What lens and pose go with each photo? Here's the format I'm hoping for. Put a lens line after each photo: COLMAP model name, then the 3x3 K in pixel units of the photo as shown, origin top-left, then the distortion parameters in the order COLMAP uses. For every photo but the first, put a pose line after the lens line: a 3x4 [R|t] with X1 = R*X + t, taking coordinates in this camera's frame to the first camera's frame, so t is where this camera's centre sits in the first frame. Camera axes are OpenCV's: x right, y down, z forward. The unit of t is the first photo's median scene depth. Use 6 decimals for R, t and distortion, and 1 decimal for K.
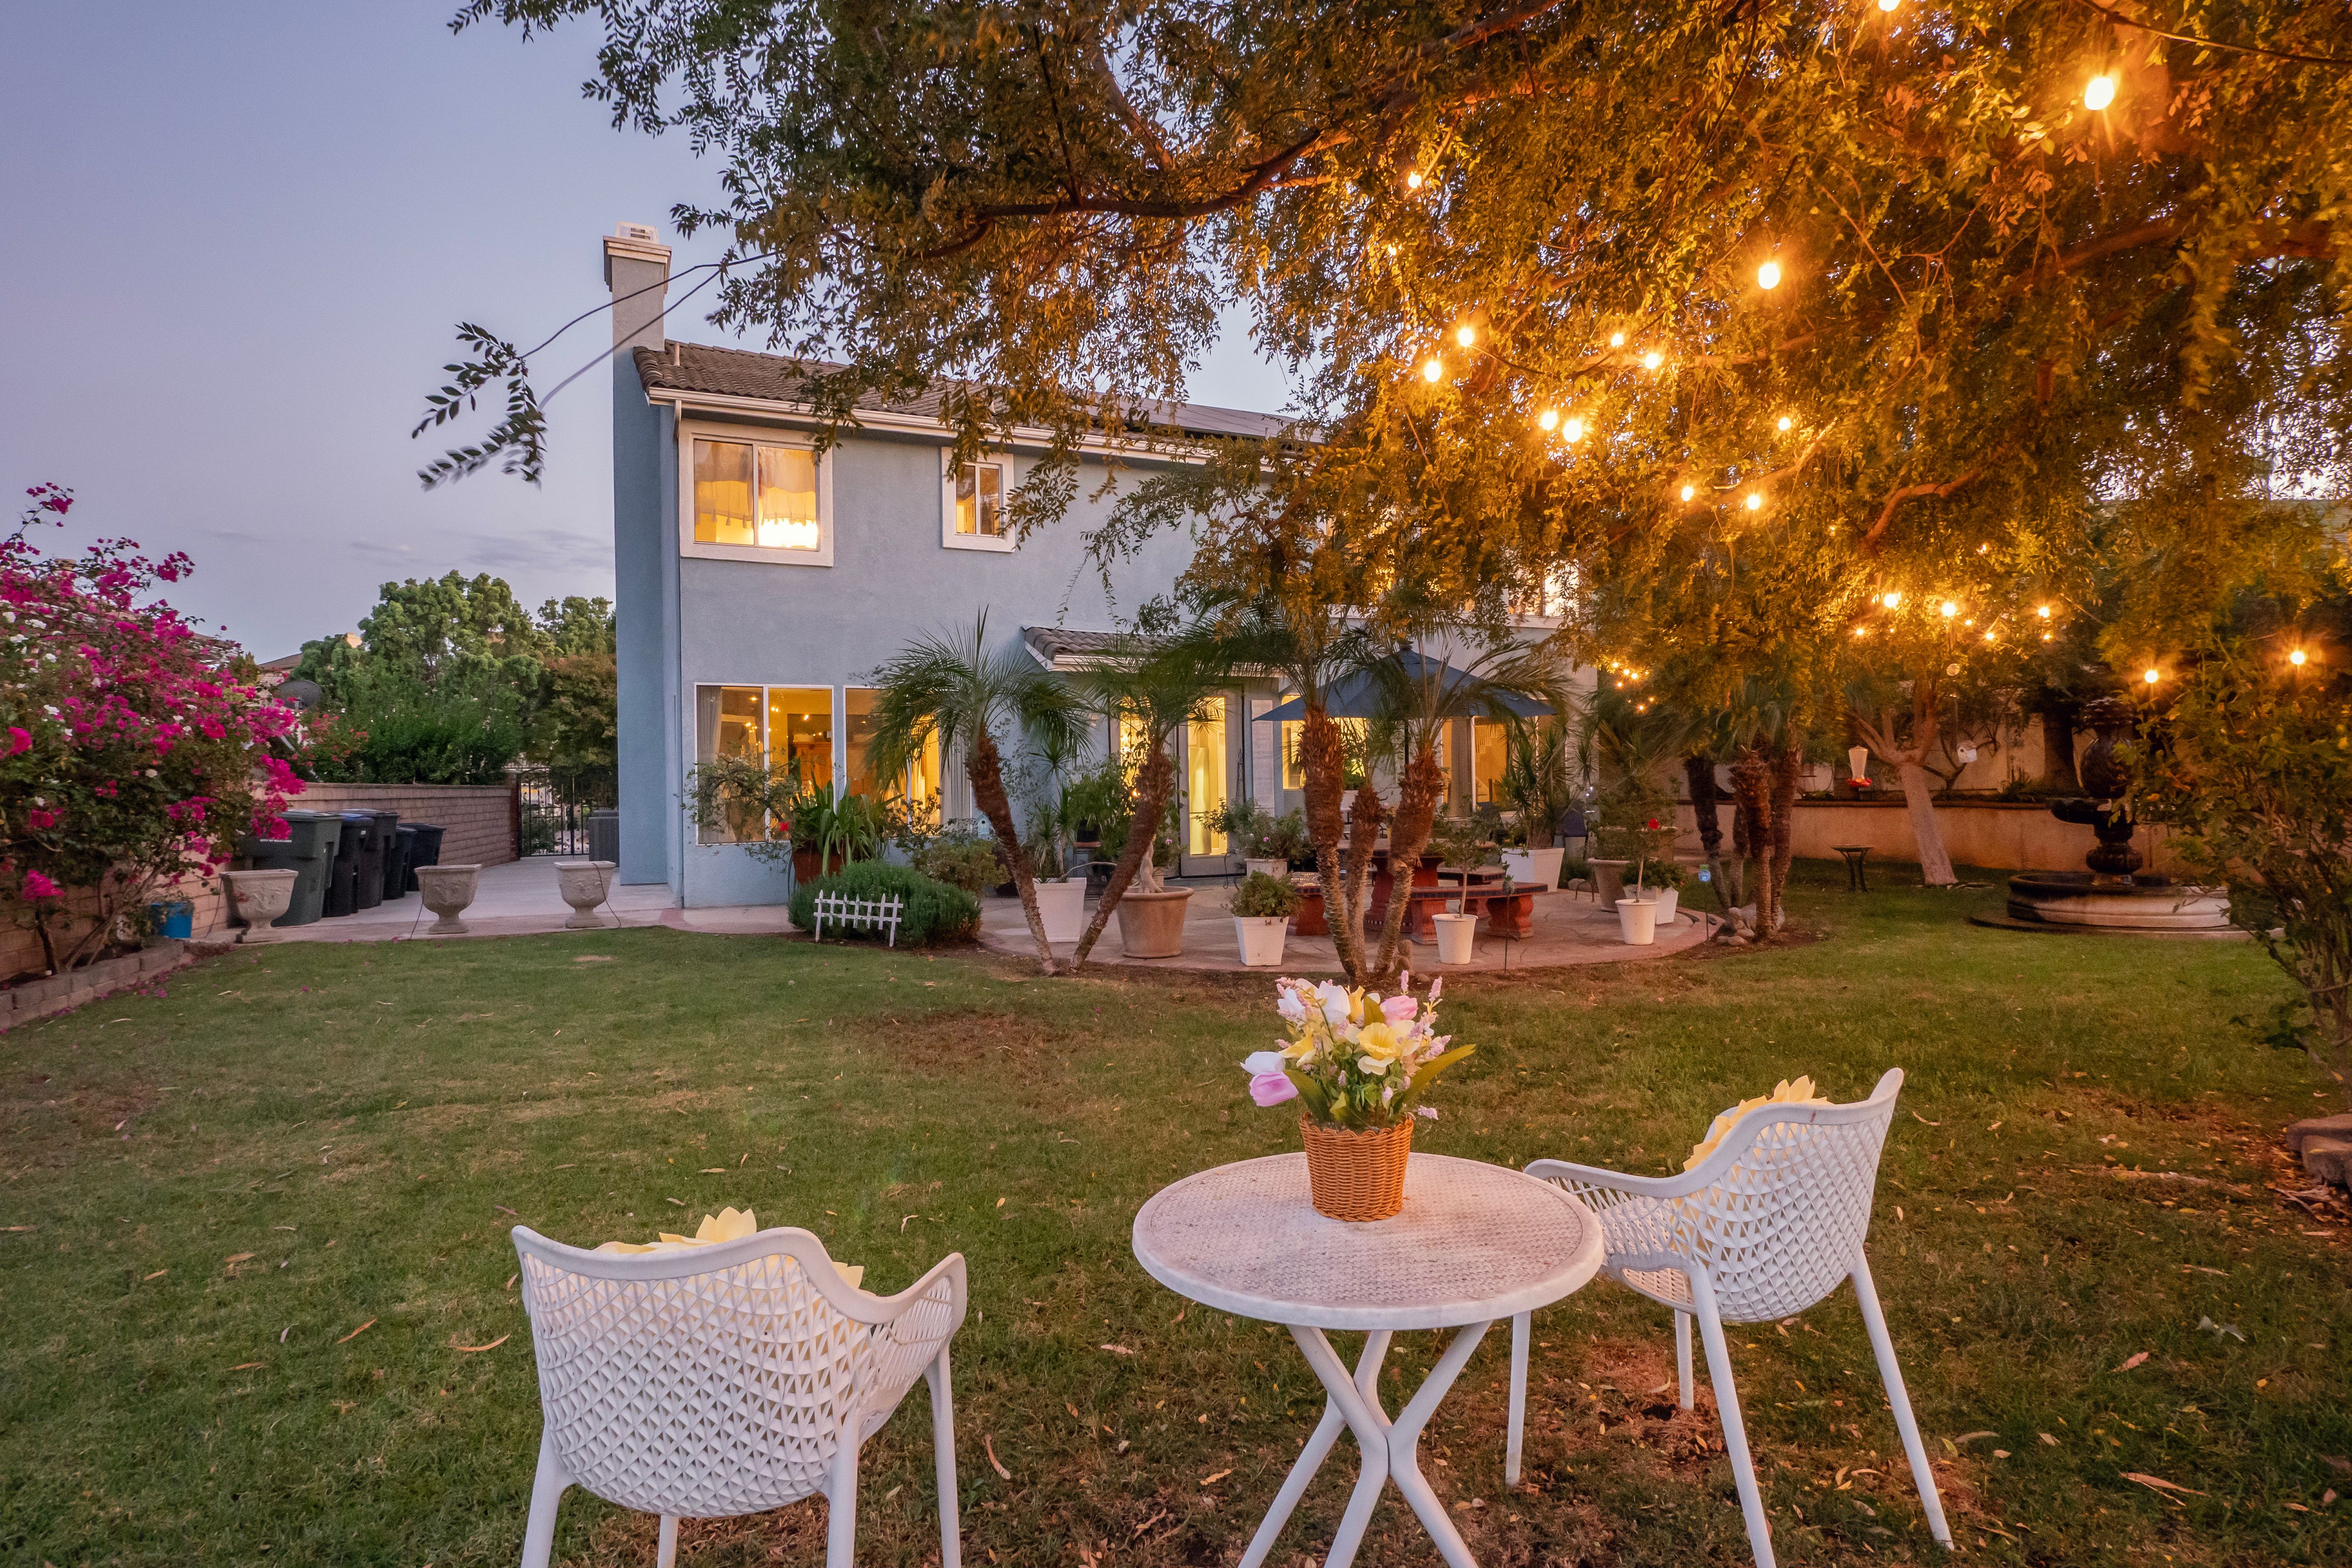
lens RADIAL K [[1394.2, 0, 1176.0], [0, 1394.2, 784.0], [0, 0, 1]] dist [-0.023145, -0.000583]
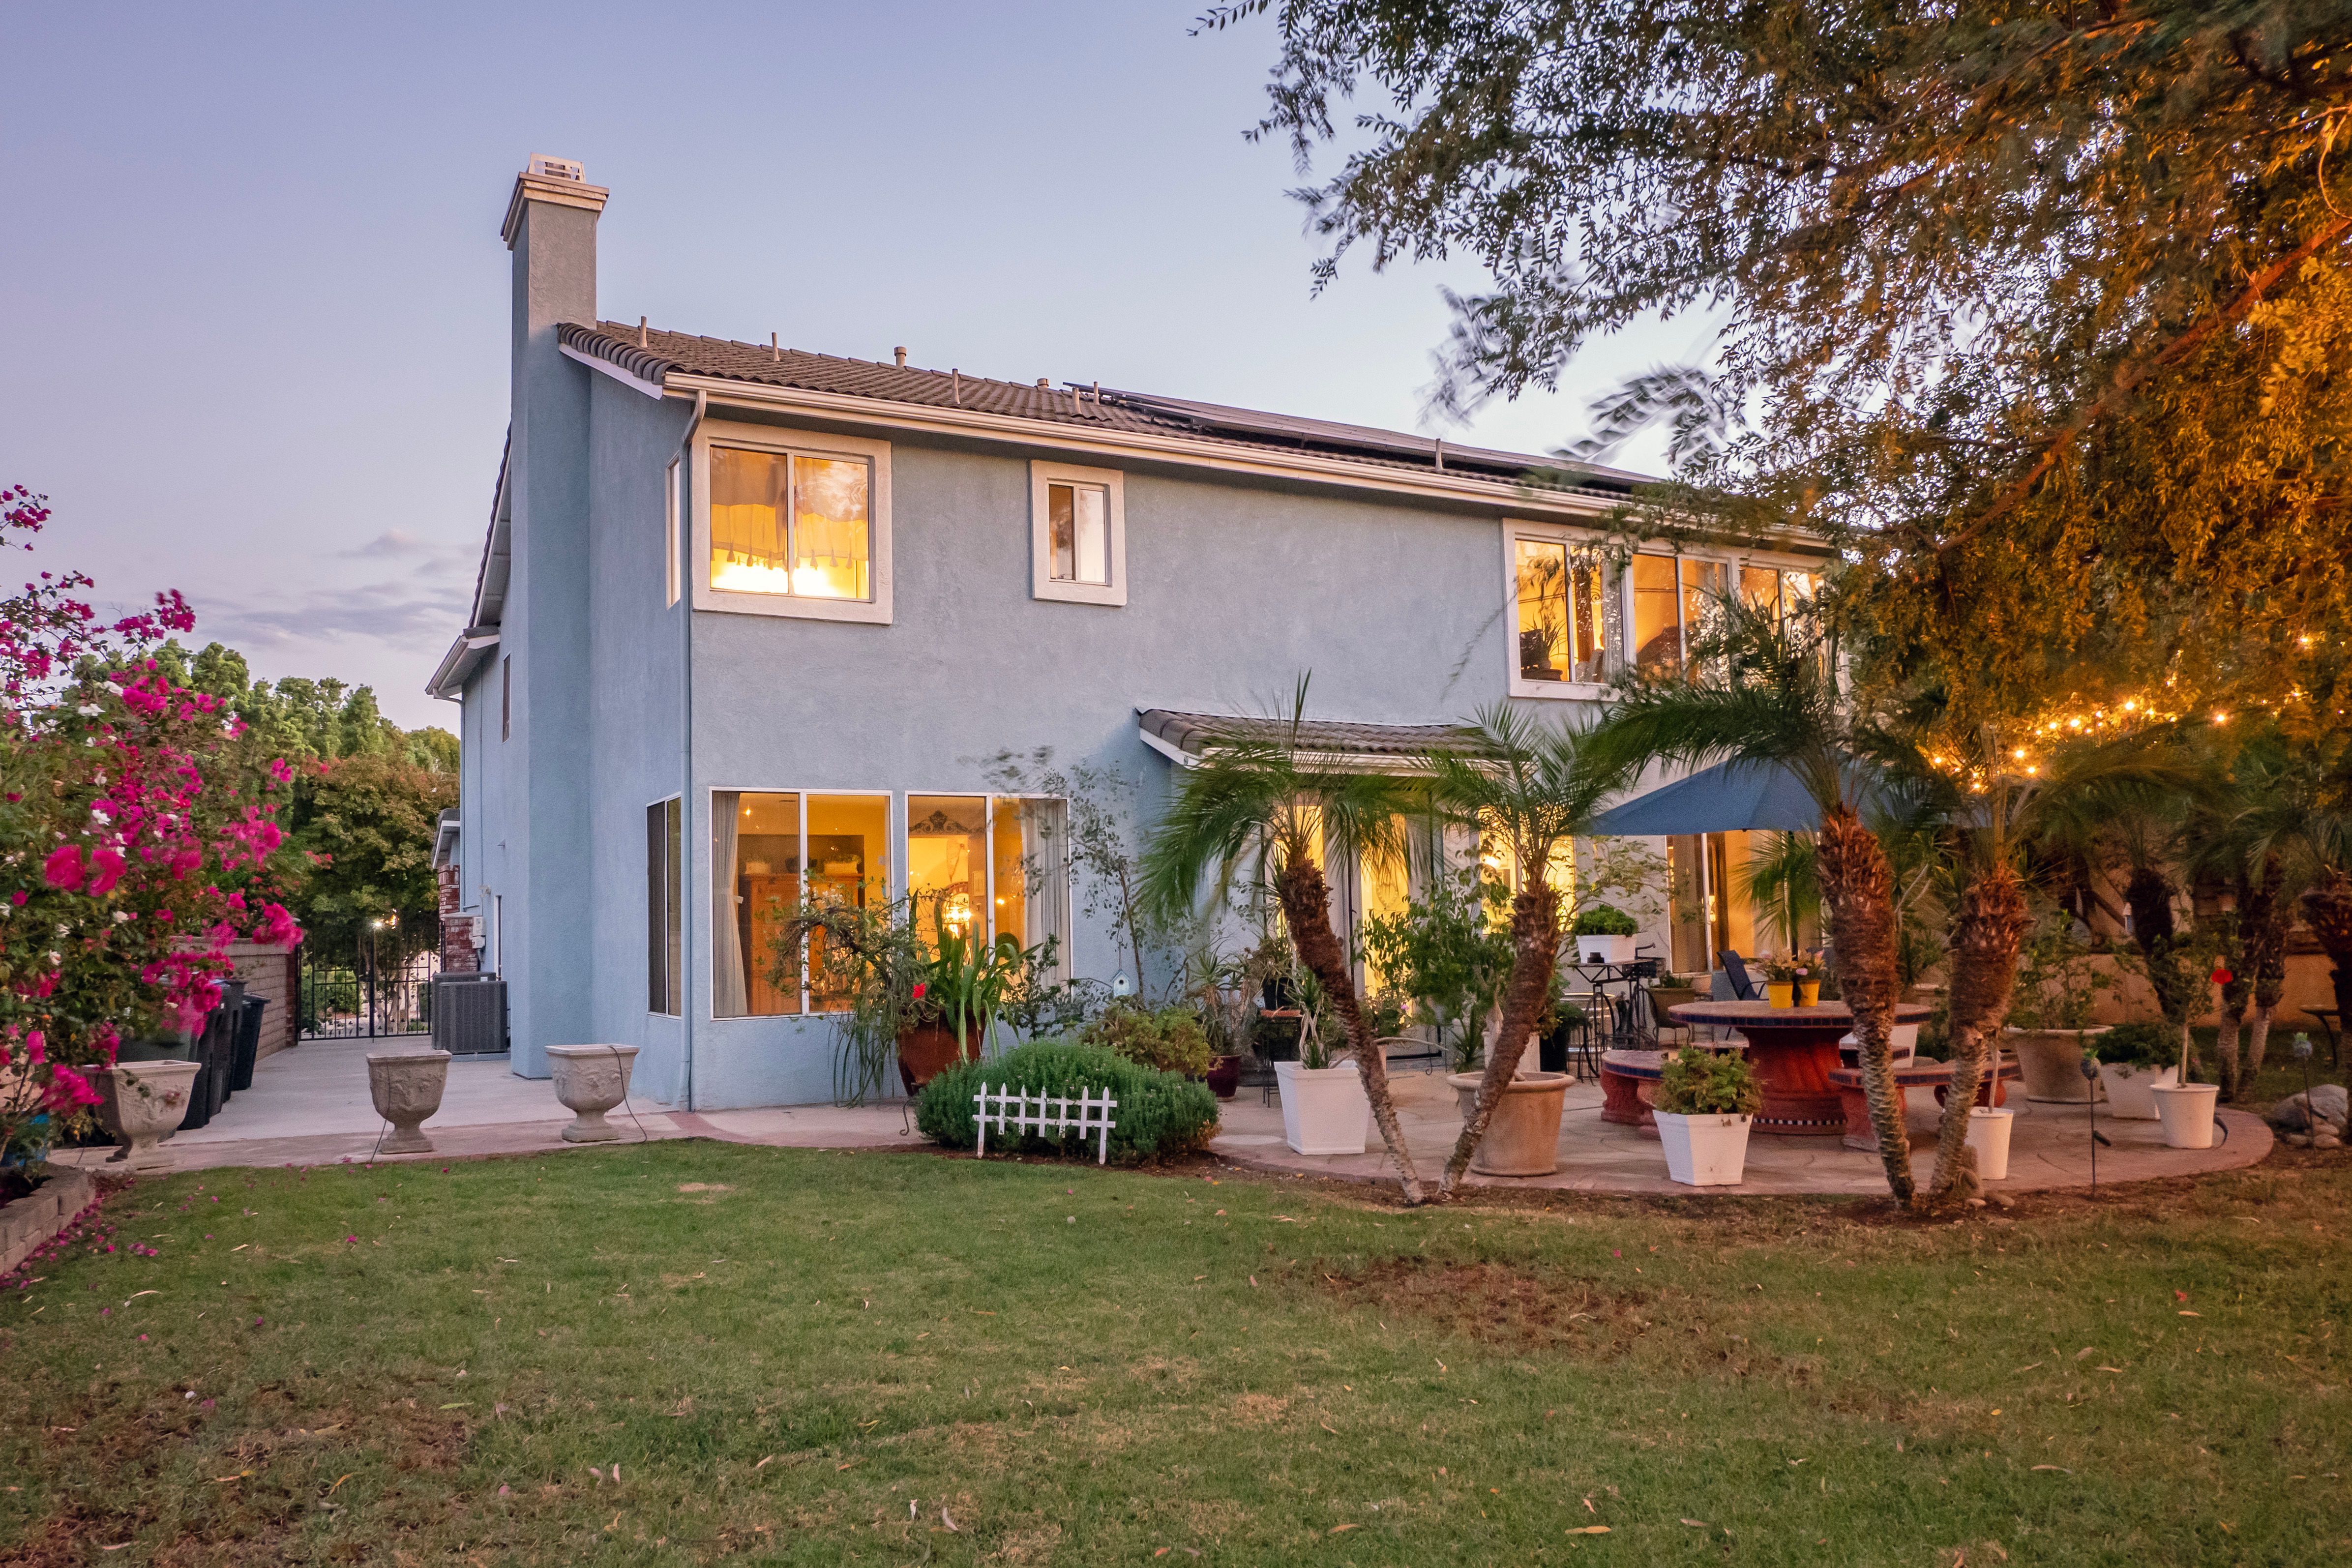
lens RADIAL K [[1916.3, 0, 1176.0], [0, 1916.3, 784.0], [0, 0, 1]] dist [-0.008016, -0.000392]
pose [[0.999572, -0.005109, 0.028799, -0.173606], [0.007309, 0.997021, -0.076787, 0.002241], [-0.028320, 0.076964, 0.996632, 0.034825]]
